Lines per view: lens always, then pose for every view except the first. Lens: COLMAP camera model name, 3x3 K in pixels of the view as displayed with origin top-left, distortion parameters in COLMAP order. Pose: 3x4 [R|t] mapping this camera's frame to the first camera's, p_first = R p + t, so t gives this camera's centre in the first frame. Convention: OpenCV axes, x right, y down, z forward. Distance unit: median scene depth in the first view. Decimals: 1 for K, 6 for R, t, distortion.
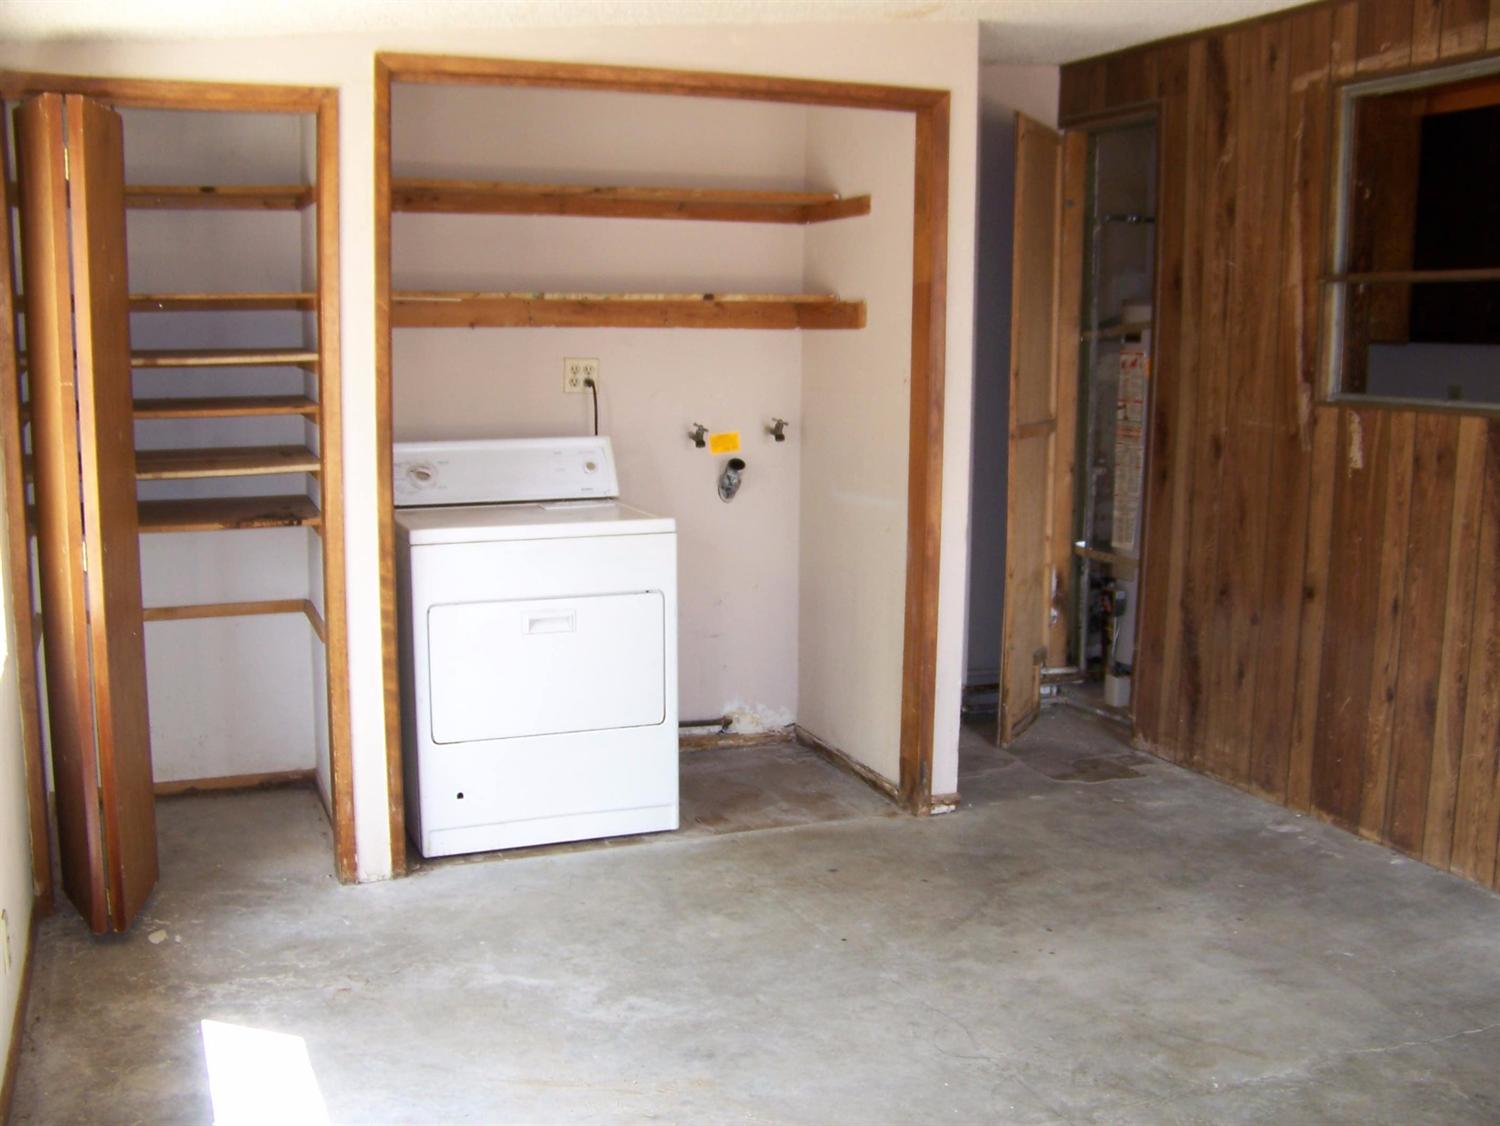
lens RADIAL K [[1572.5, 0, 765.6], [0, 1572.5, 573.6], [0, 0, 1]] dist [-0.246913, 0.319526]
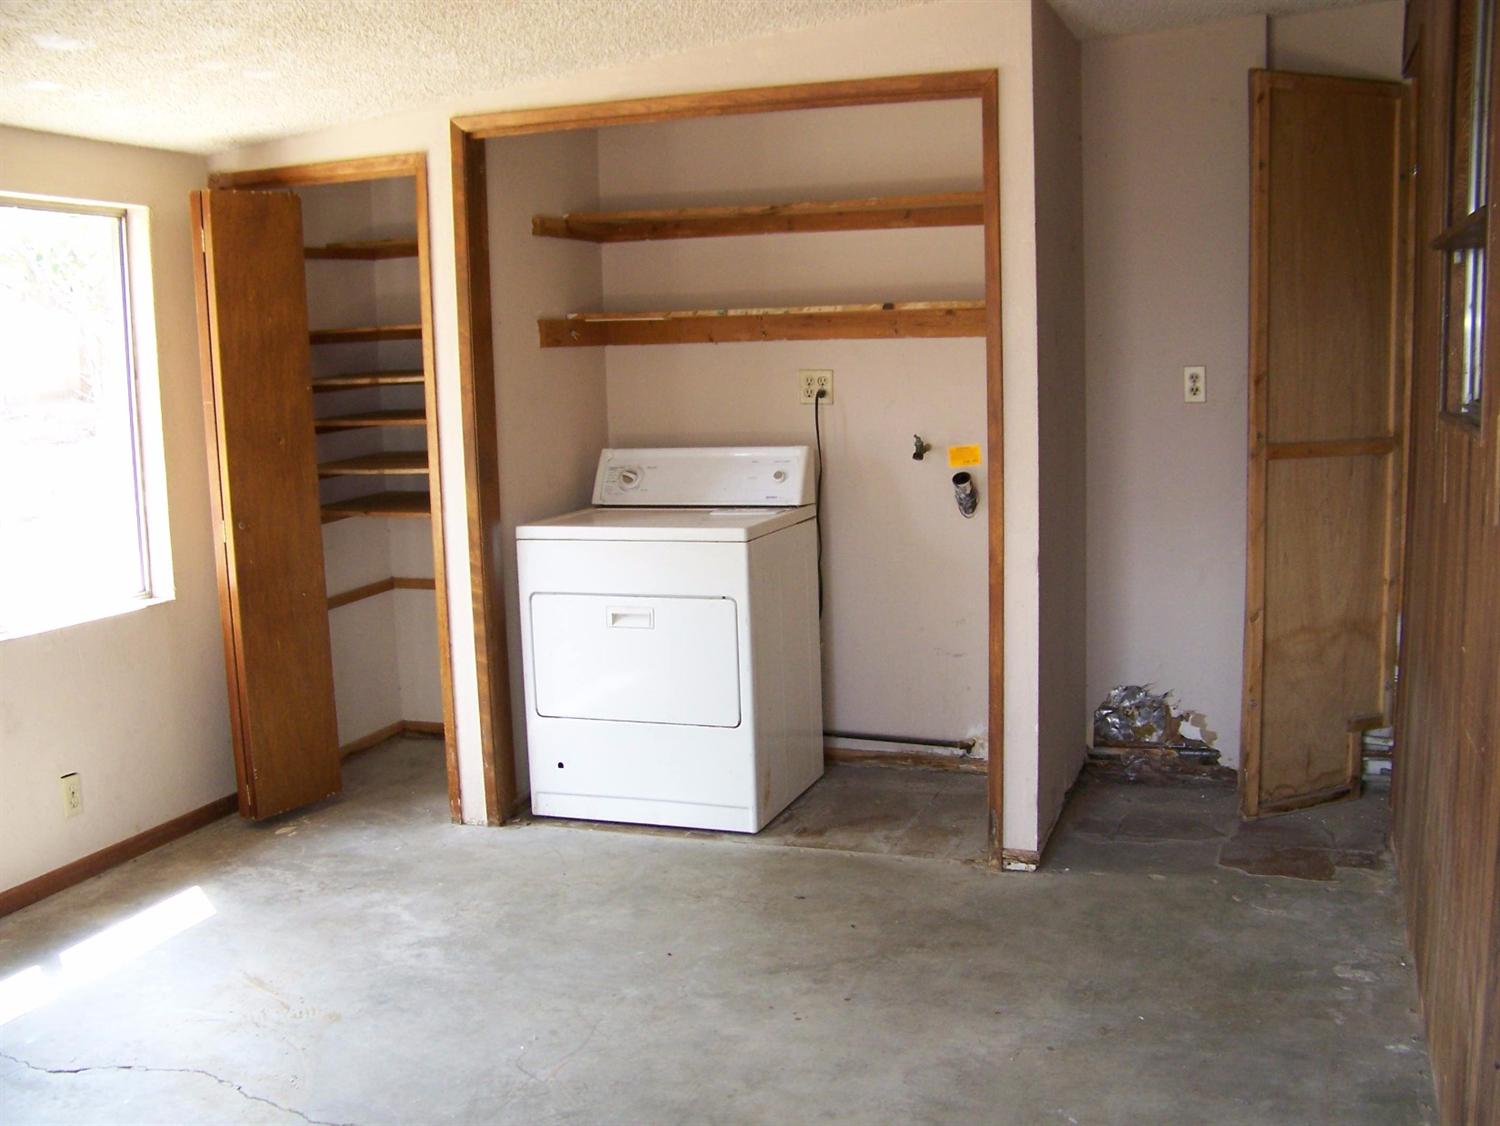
lens RADIAL K [[1572.5, 0, 765.6], [0, 1572.5, 573.6], [0, 0, 1]] dist [-0.246913, 0.319526]
pose [[0.742998, 0.067883, -0.665842, 0.652827], [-0.068684, 0.997324, 0.025035, -0.033147], [0.665760, 0.027132, 0.745672, 0.254528]]
